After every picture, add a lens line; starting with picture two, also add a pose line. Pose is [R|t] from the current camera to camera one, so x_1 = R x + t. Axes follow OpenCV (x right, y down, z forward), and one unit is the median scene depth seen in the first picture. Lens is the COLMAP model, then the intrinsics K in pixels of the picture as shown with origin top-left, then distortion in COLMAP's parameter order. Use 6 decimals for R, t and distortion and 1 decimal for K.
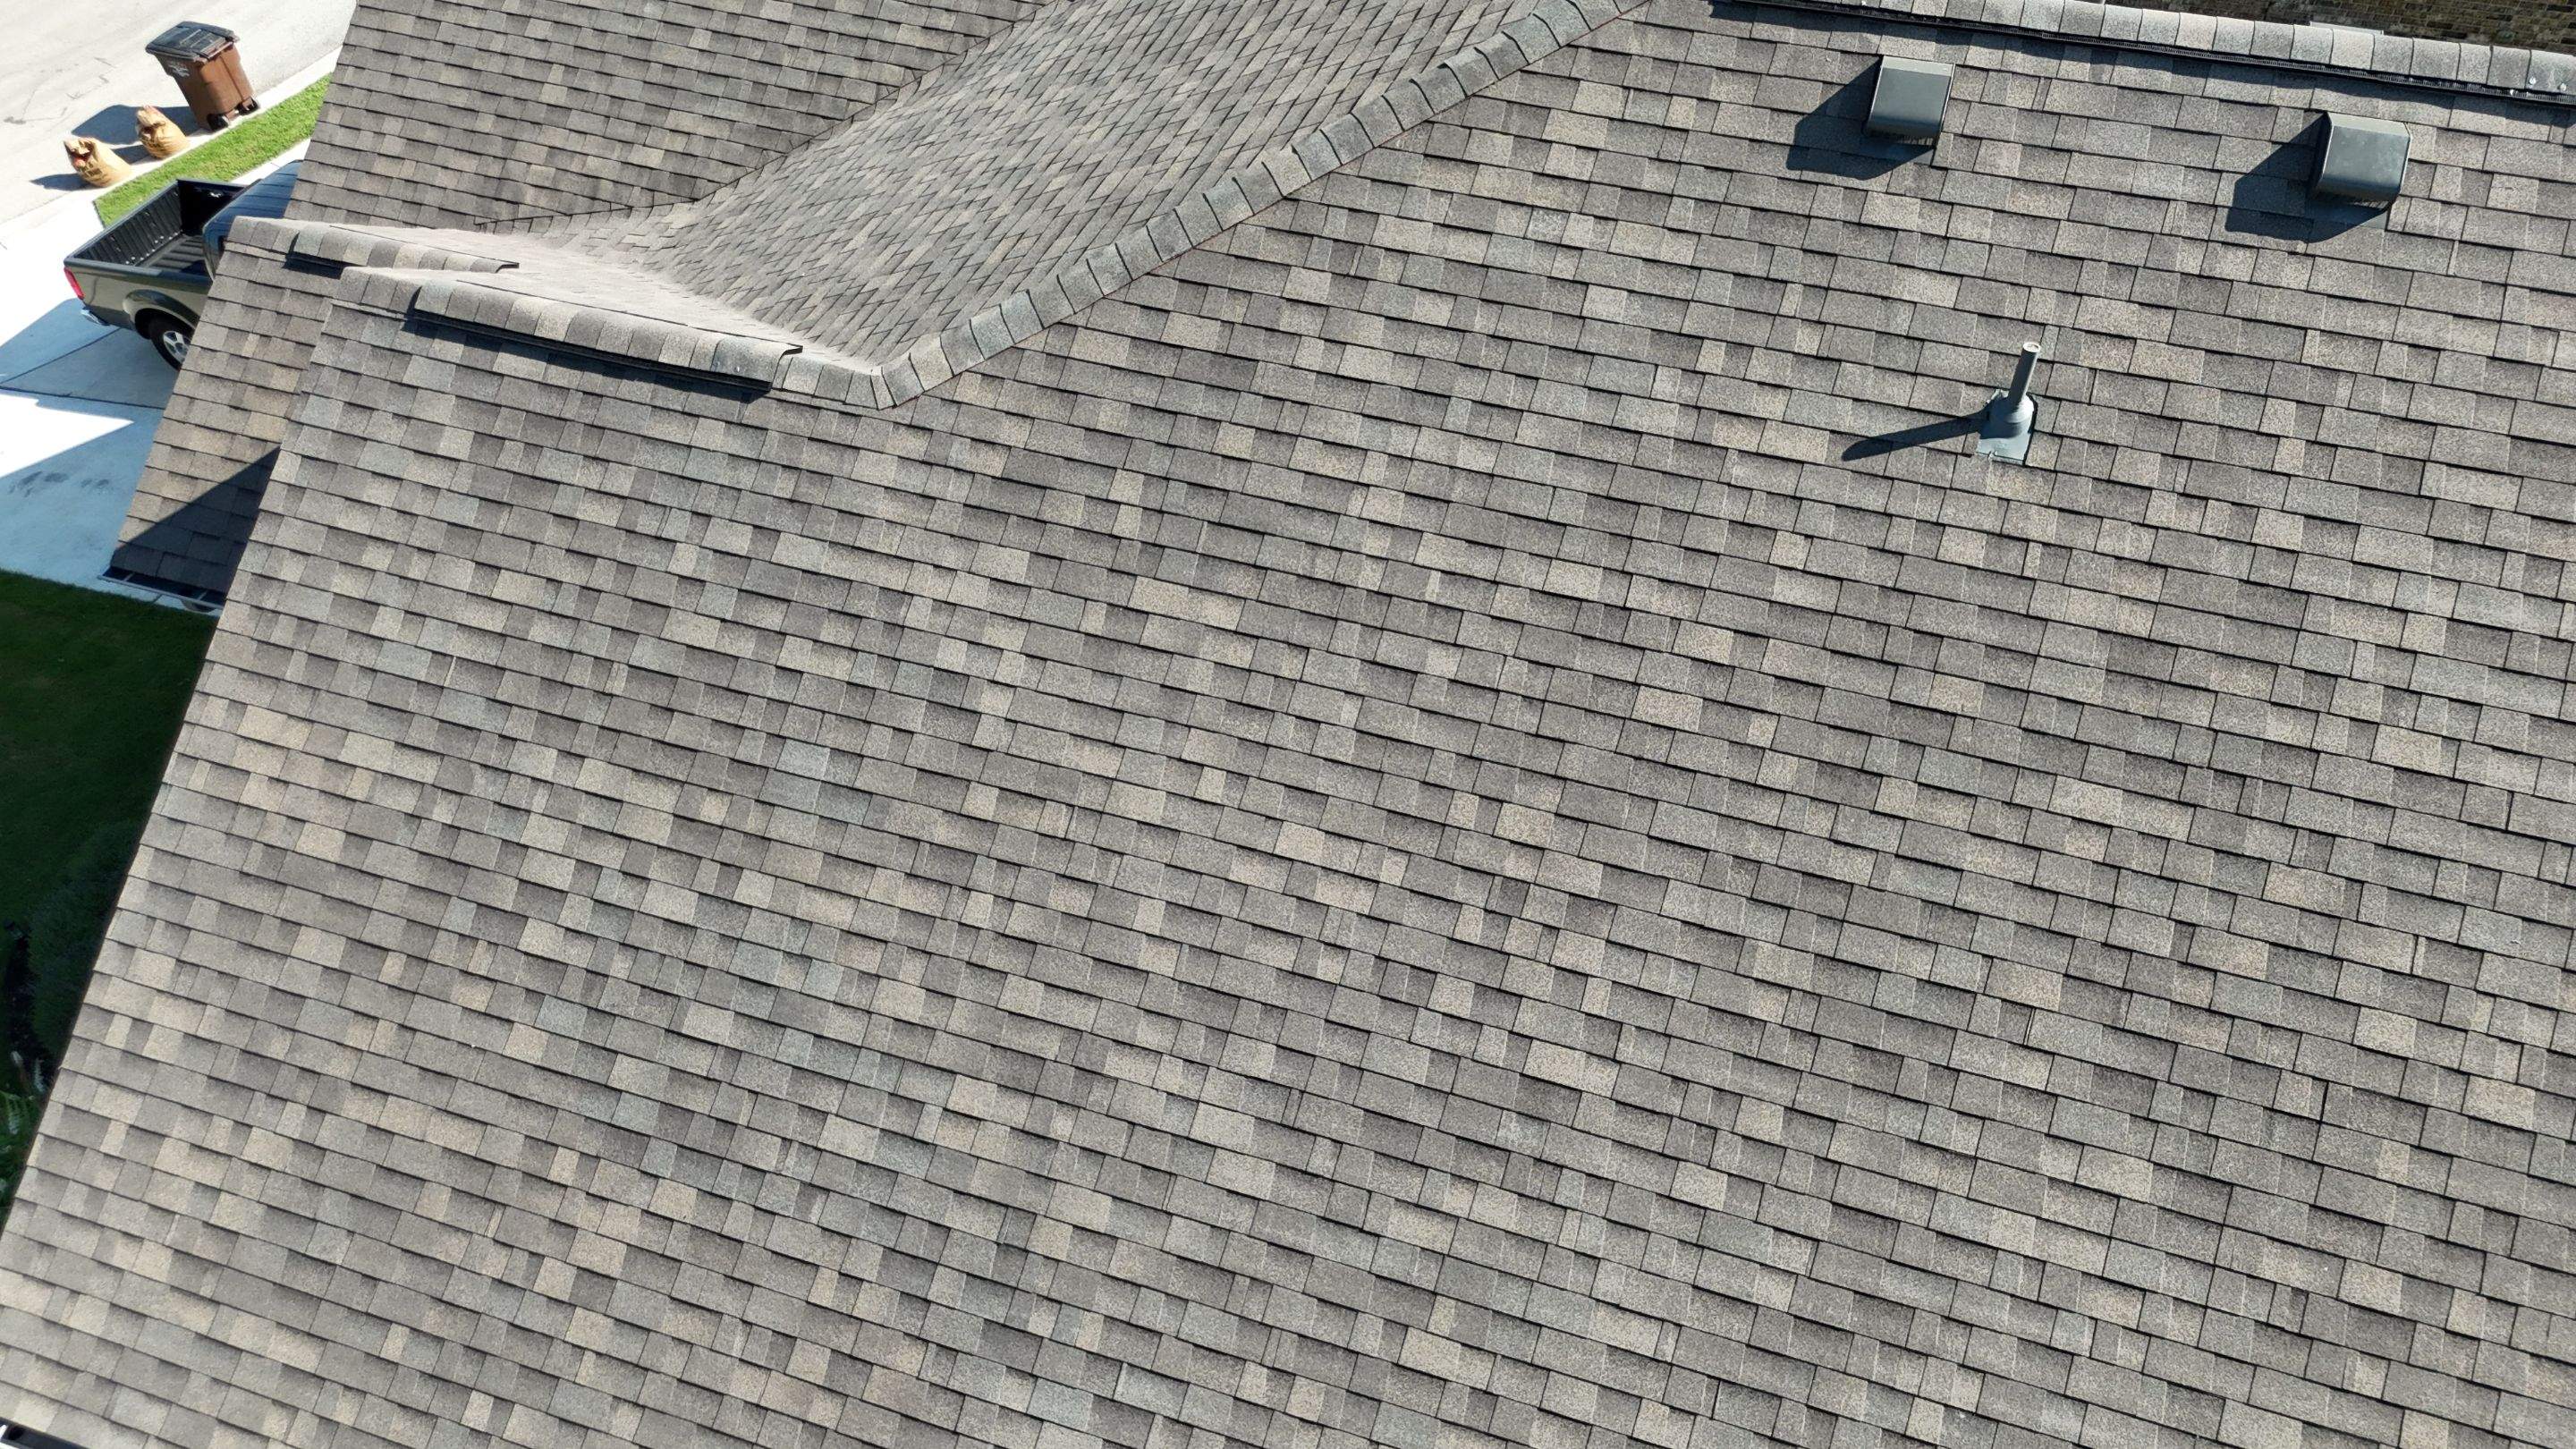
lens RADIAL K [[1890.7, 0, 1288.0], [0, 1890.7, 724.5], [0, 0, 1]] dist [0.078542, -0.074940]
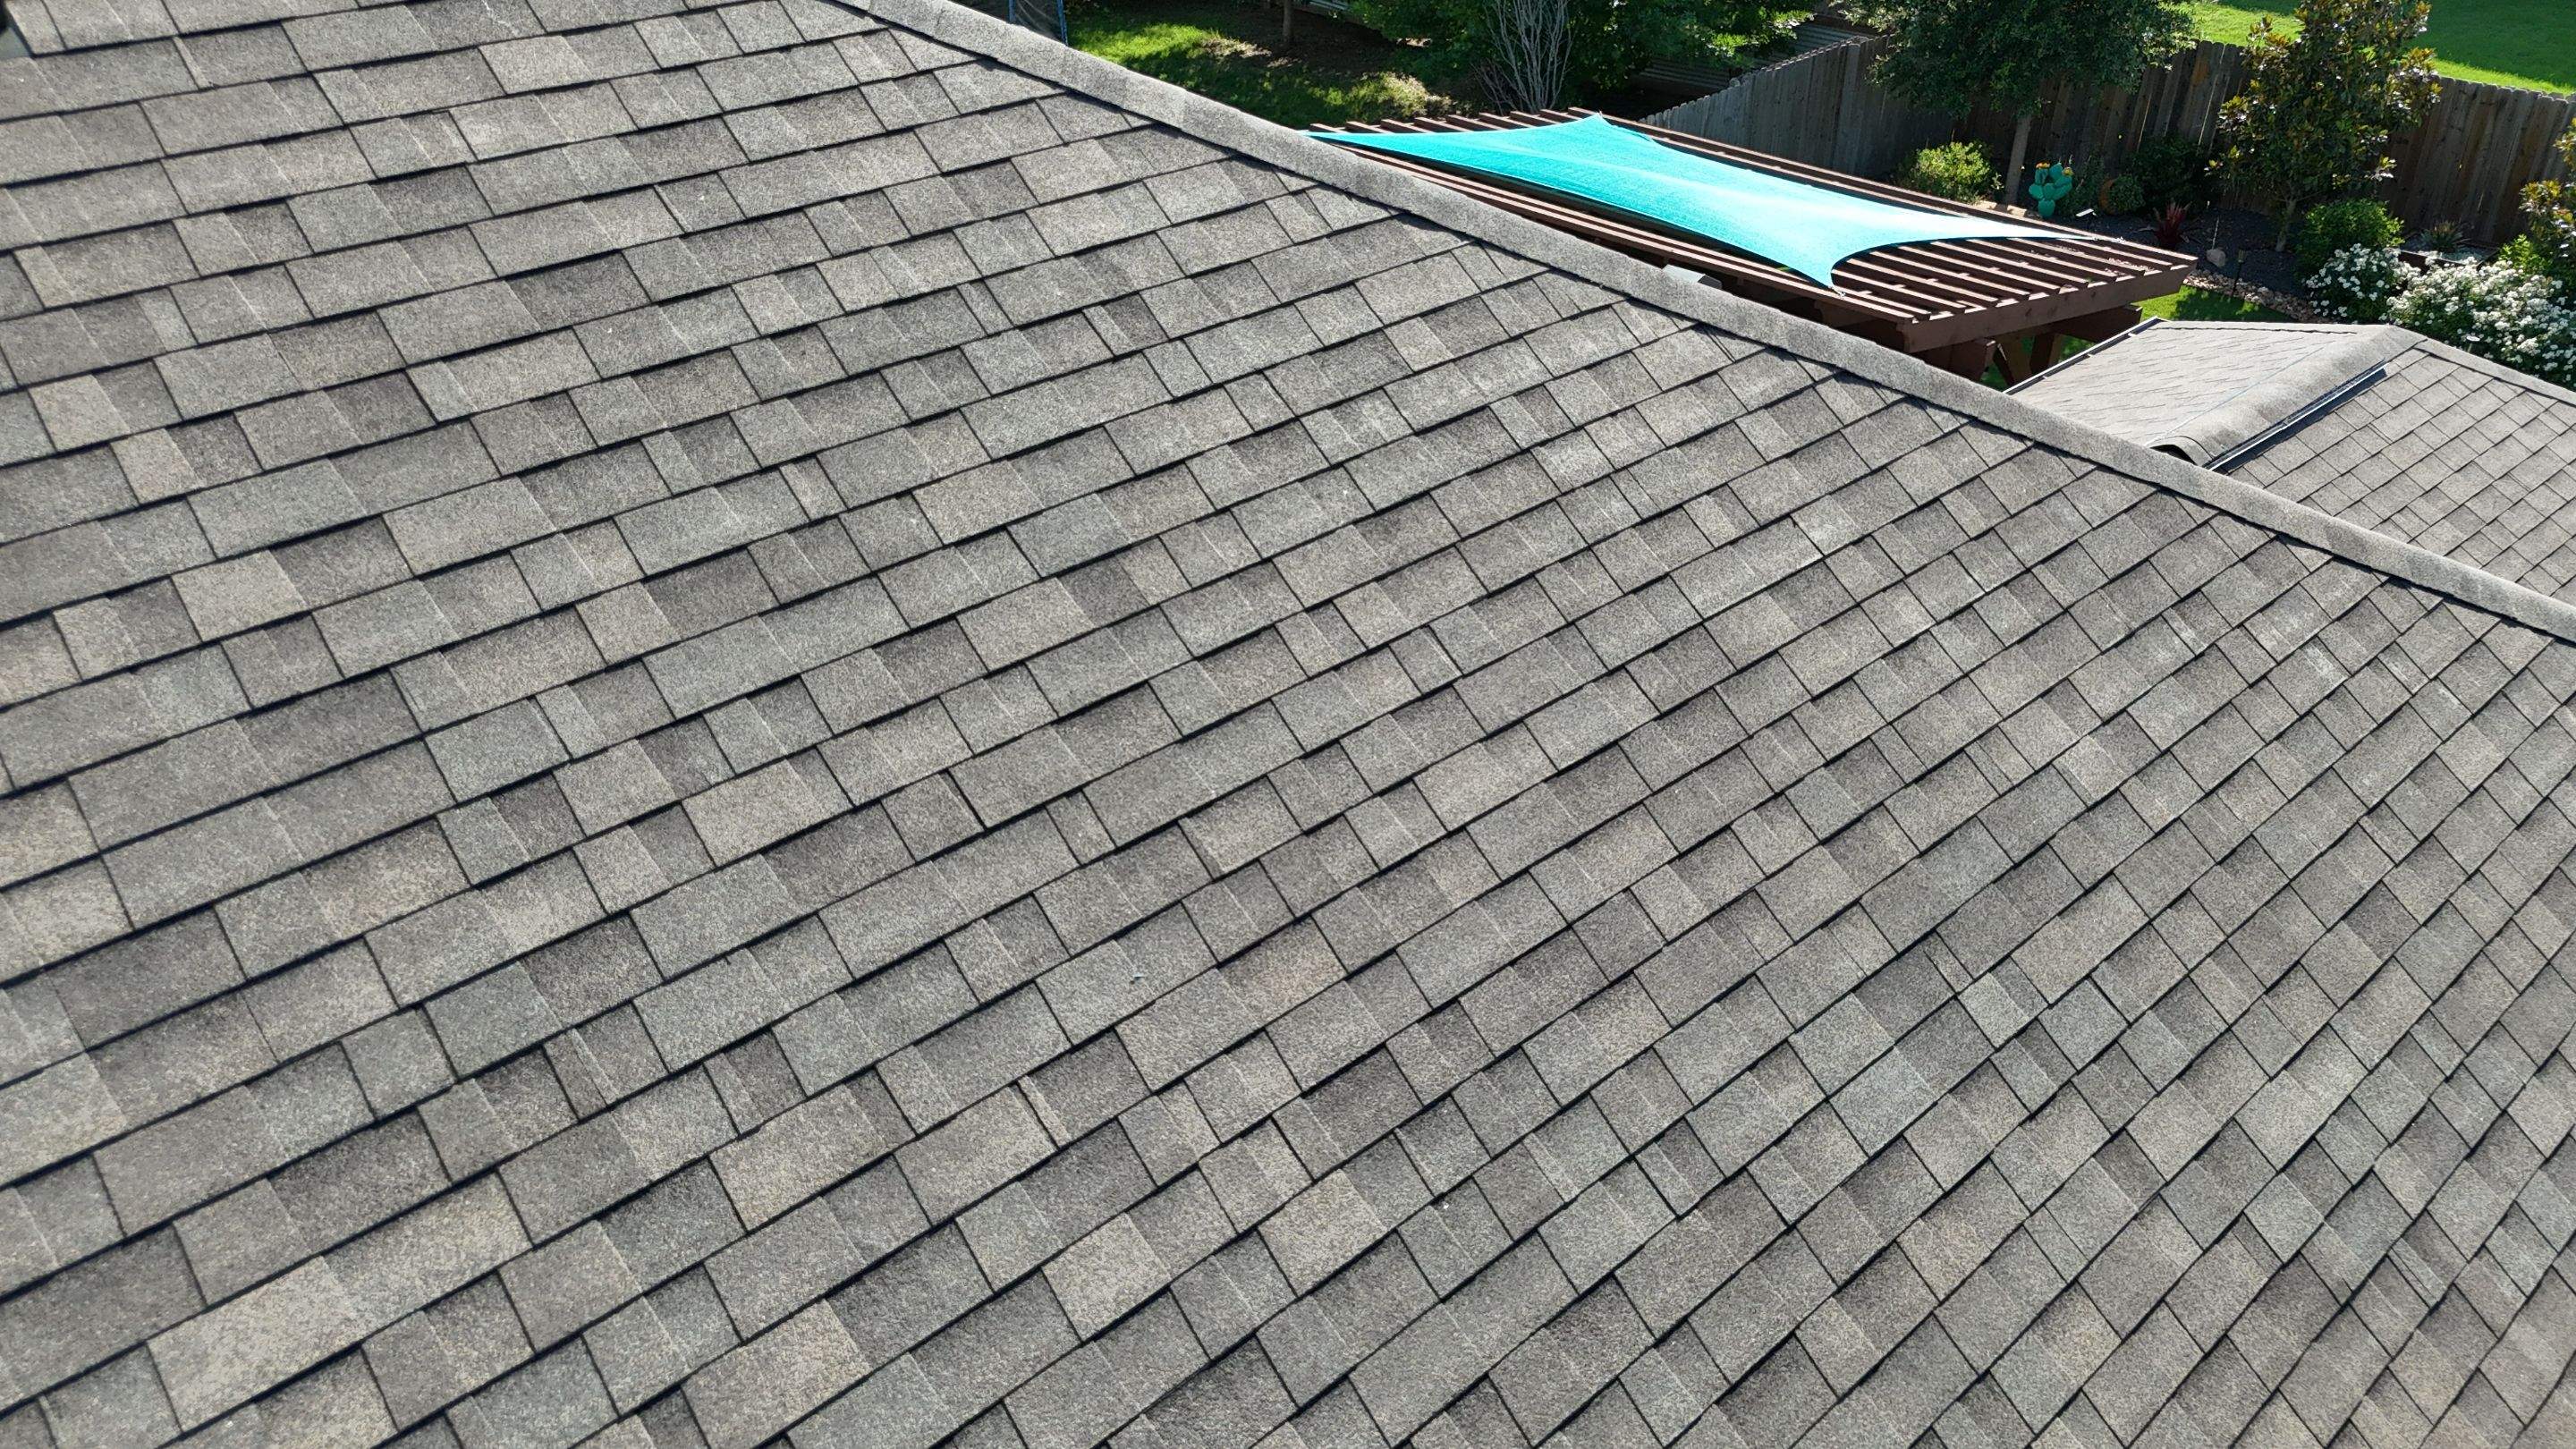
lens RADIAL K [[1890.7, 0, 1288.0], [0, 1890.7, 724.5], [0, 0, 1]] dist [0.078542, -0.074940]
pose [[0.489077, -0.458128, 0.742242, 0.293496], [0.633170, 0.771750, 0.059134, 0.053006], [-0.599916, 0.441044, 0.667518, 0.576656]]
